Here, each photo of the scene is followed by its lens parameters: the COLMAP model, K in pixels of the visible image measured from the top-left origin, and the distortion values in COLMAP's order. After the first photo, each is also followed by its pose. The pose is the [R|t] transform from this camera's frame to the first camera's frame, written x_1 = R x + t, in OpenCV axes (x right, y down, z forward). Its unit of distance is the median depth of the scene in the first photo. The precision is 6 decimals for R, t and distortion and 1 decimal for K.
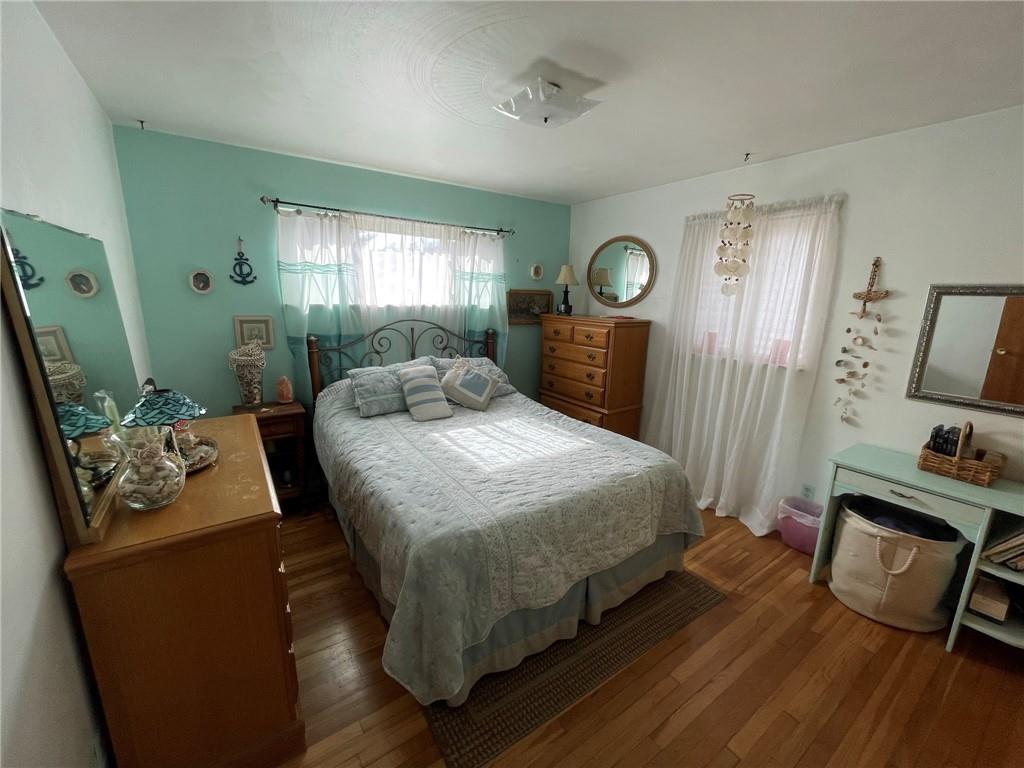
lens RADIAL K [[414.6, 0, 509.0], [0, 414.6, 382.6], [0, 0, 1]] dist [-0.002860, 0.000047]
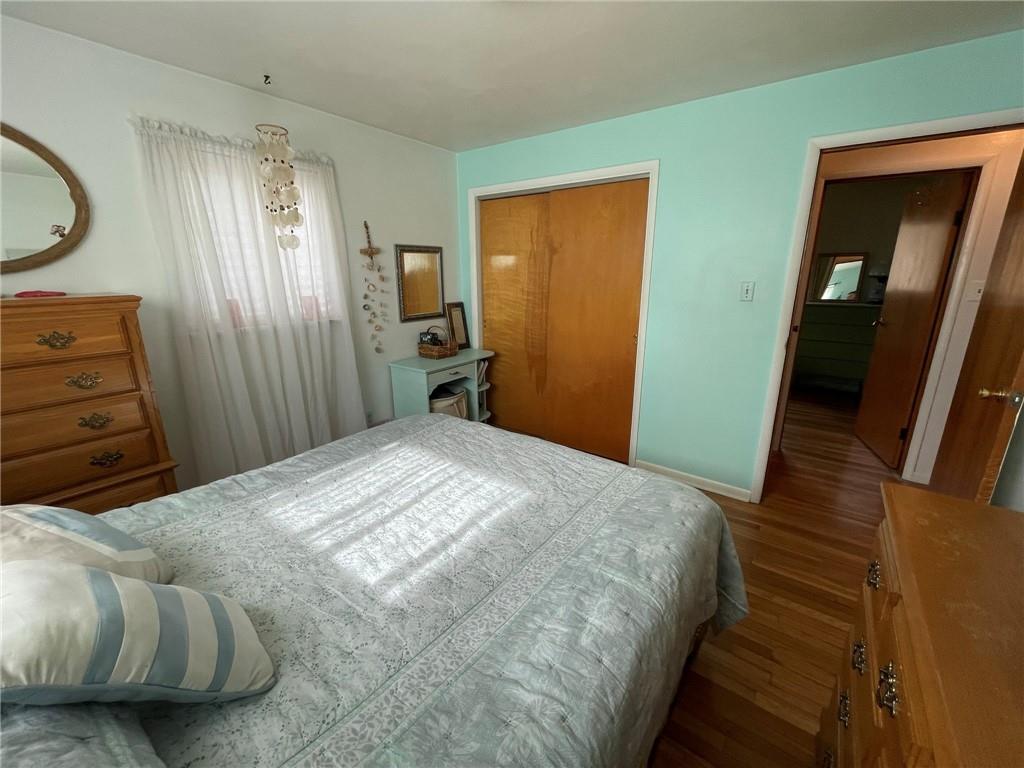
lens RADIAL K [[414.6, 0, 508.1], [0, 414.6, 390.2], [0, 0, 1]] dist [-0.002860, 0.000047]
pose [[-0.311765, -0.282716, 0.907124, -0.542072], [0.202661, 0.912952, 0.354184, -0.177933], [-0.928295, 0.294261, -0.227331, 0.982672]]
